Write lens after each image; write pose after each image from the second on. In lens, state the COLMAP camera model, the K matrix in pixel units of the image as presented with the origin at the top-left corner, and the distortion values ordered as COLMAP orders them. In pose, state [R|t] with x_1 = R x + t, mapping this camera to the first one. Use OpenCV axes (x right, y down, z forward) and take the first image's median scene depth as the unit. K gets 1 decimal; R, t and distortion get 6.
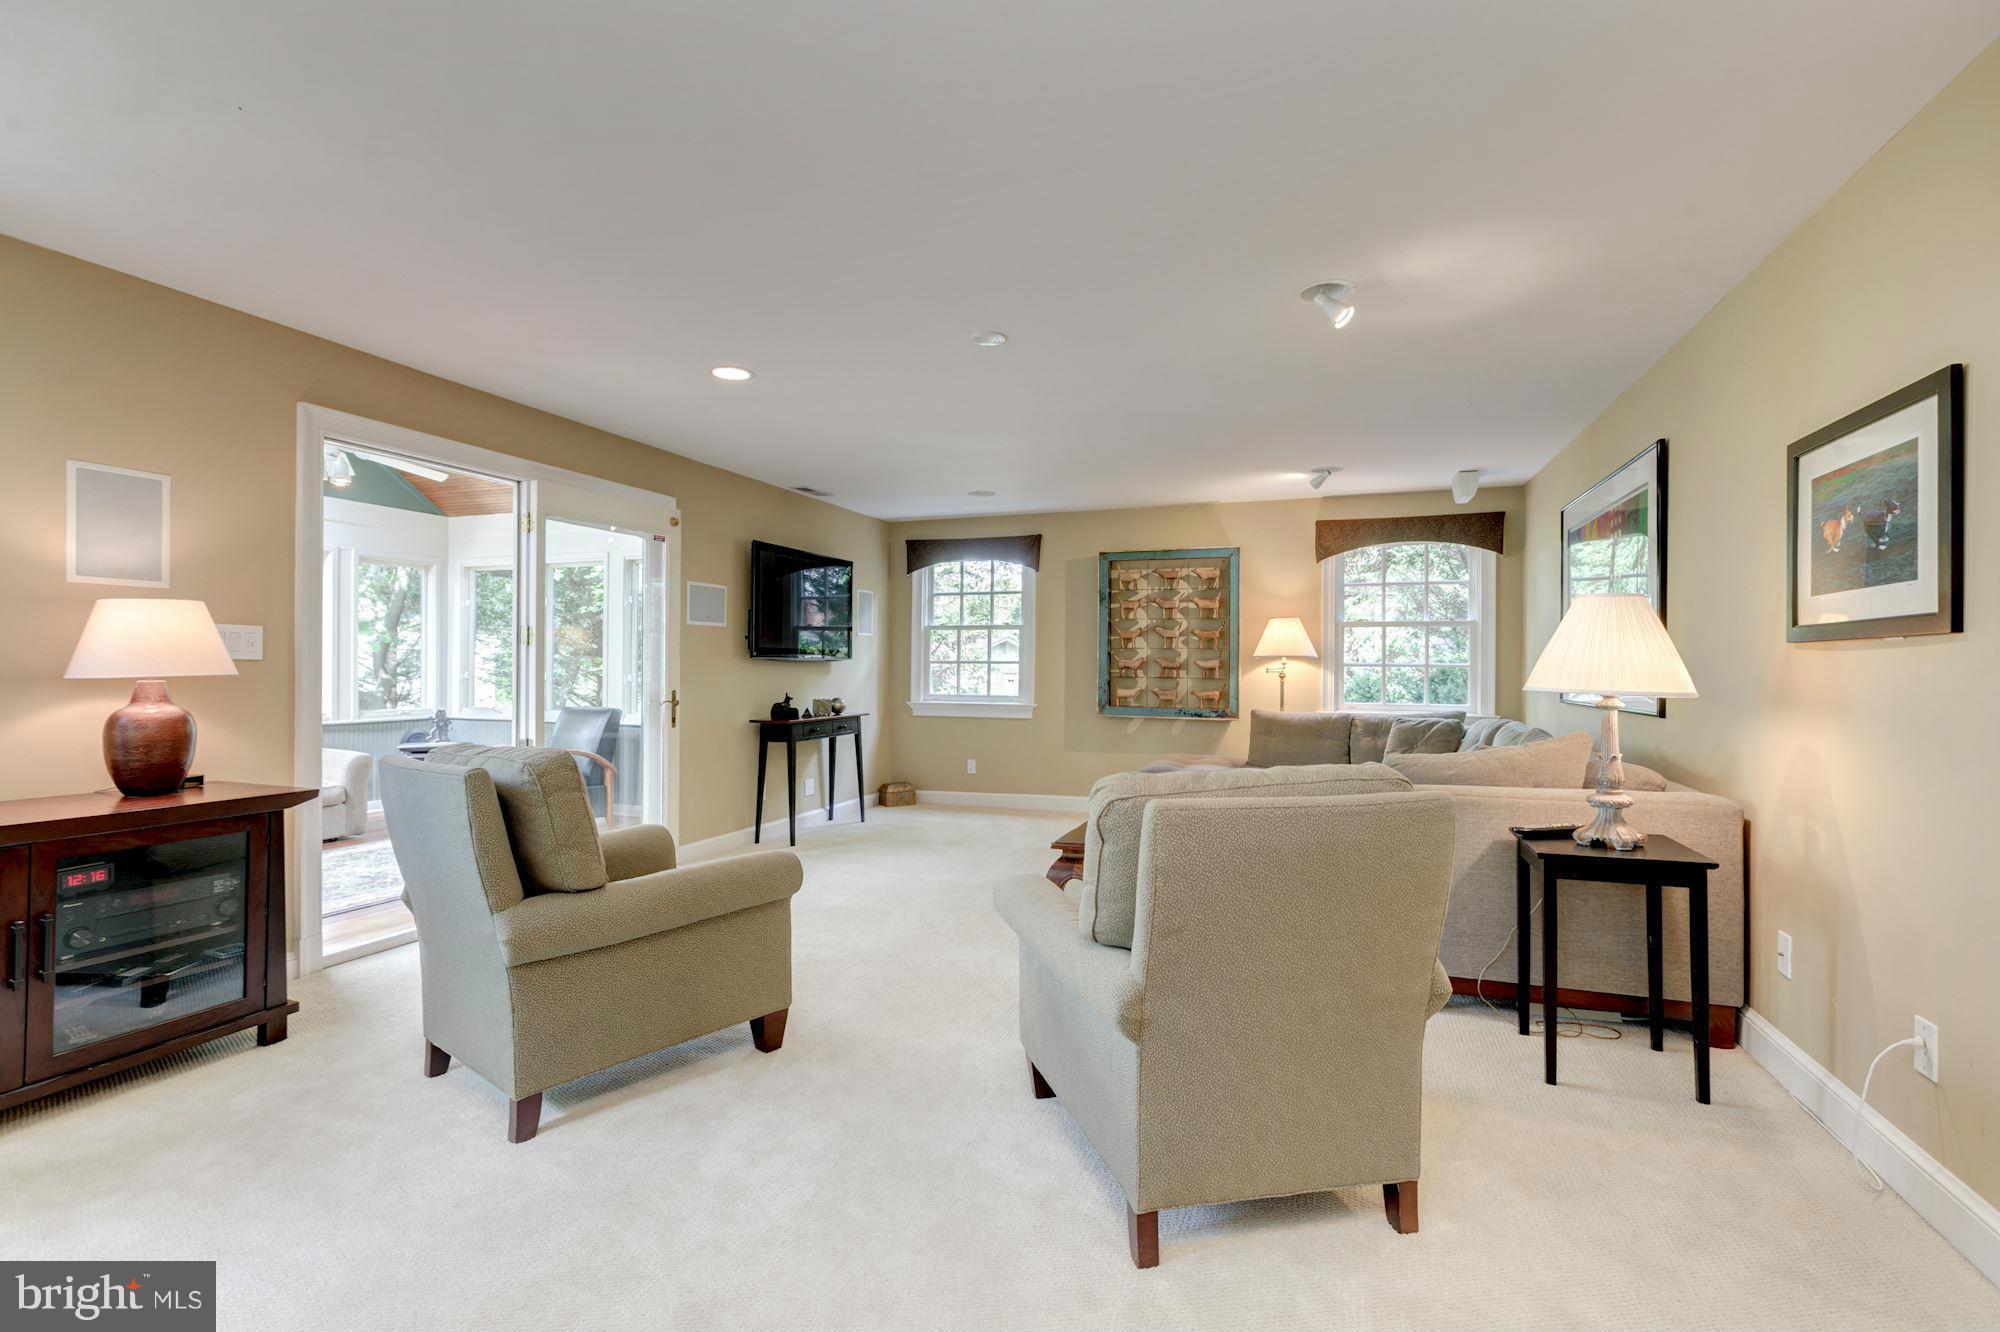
lens RADIAL K [[884.9, 0, 992.1], [0, 884.9, 663.6], [0, 0, 1]] dist [0.000865, 0.000104]
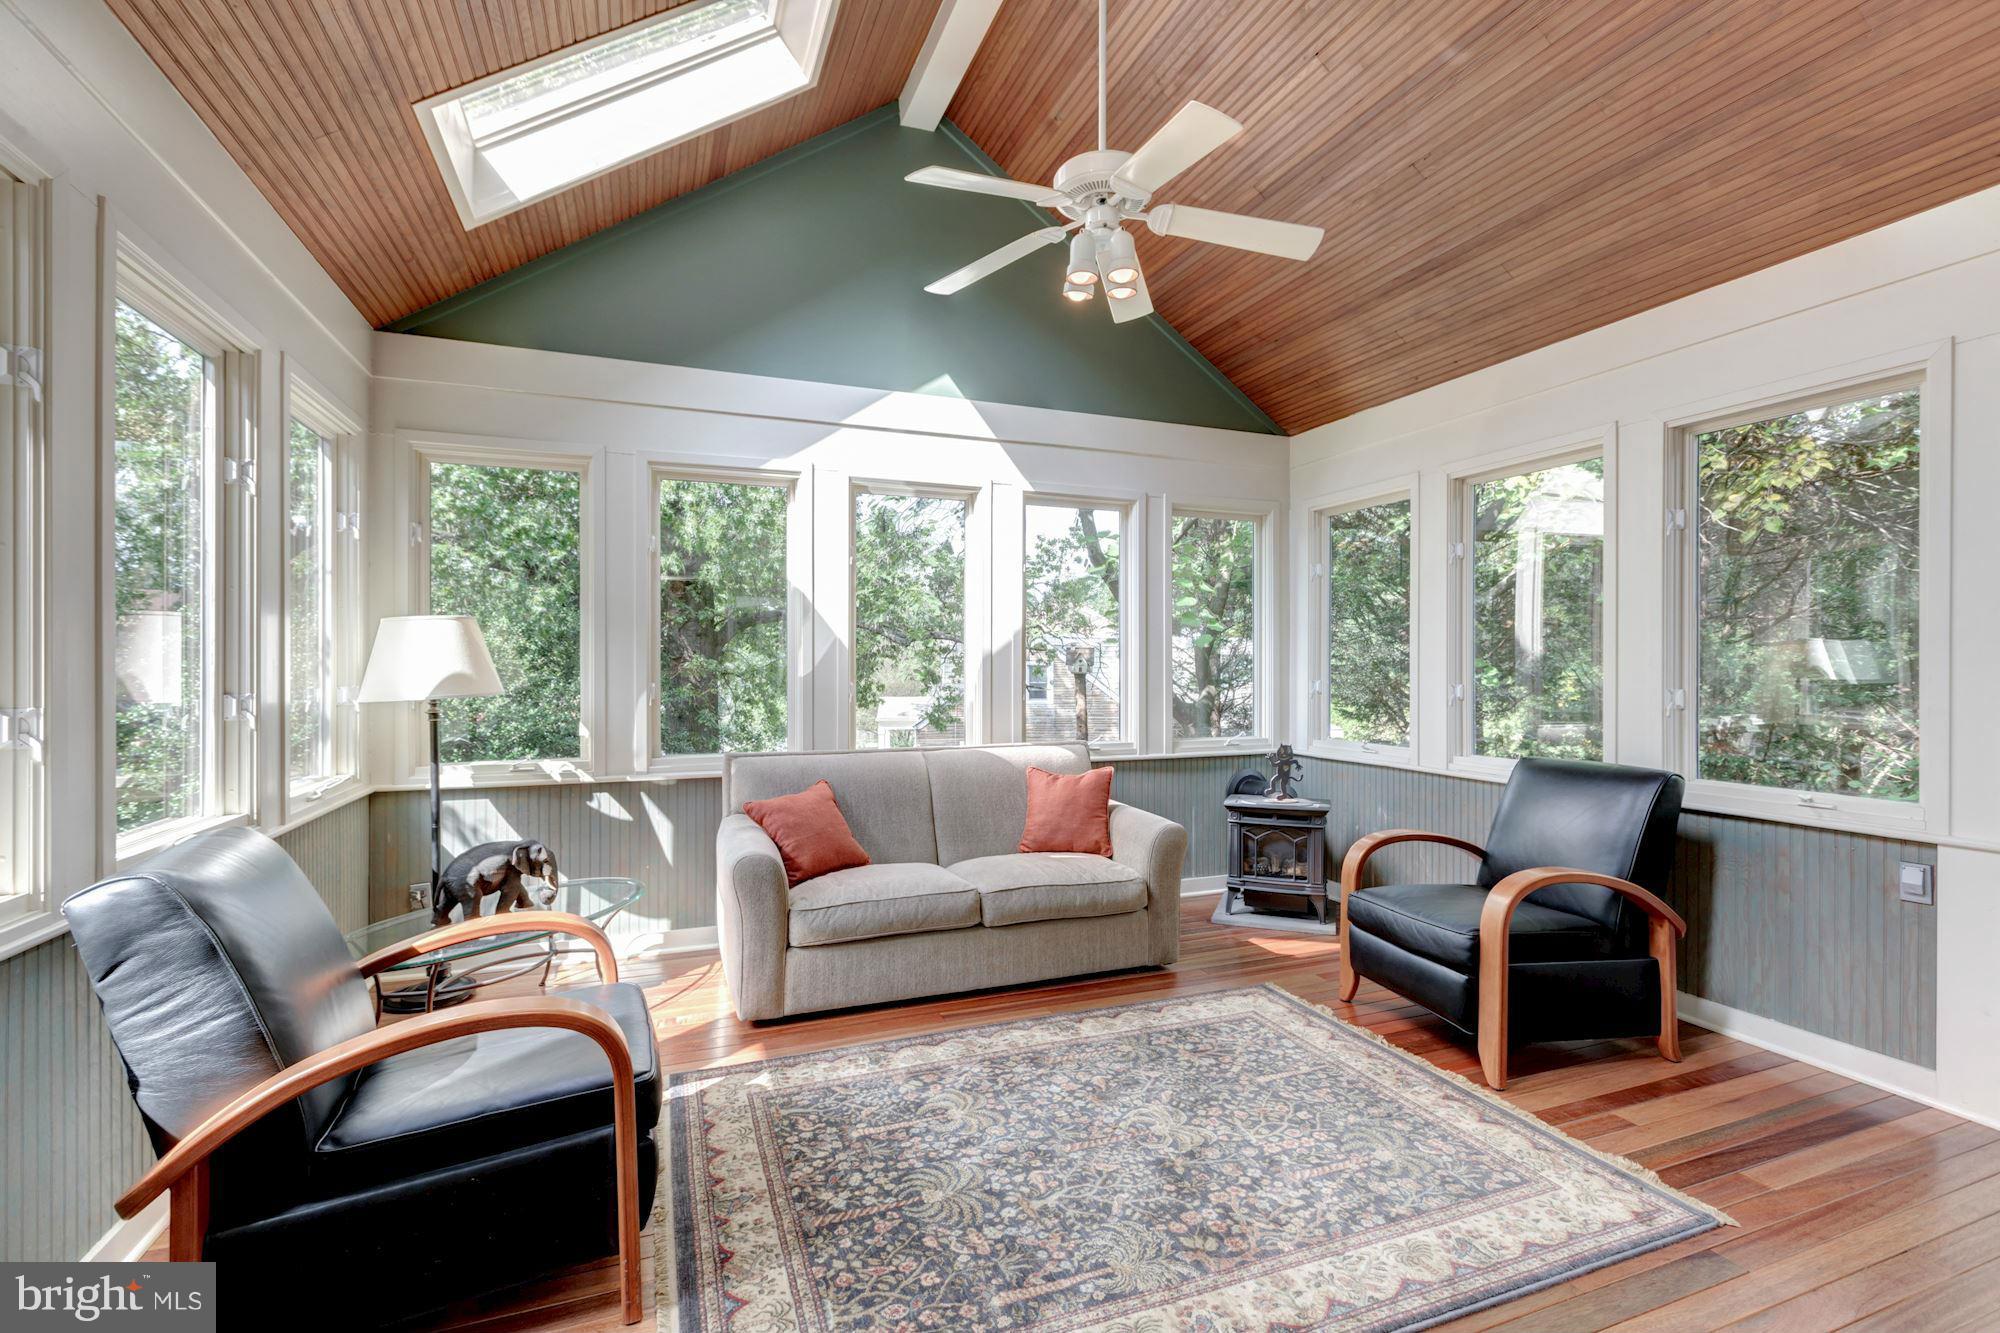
lens RADIAL K [[884.9, 0, 992.1], [0, 884.9, 664.1], [0, 0, 1]] dist [0.000865, 0.000104]
pose [[0.665609, -0.008199, -0.746256, -0.297453], [0.004007, 0.999964, -0.007412, 0.001596], [0.746290, 0.001943, 0.665618, 0.438334]]
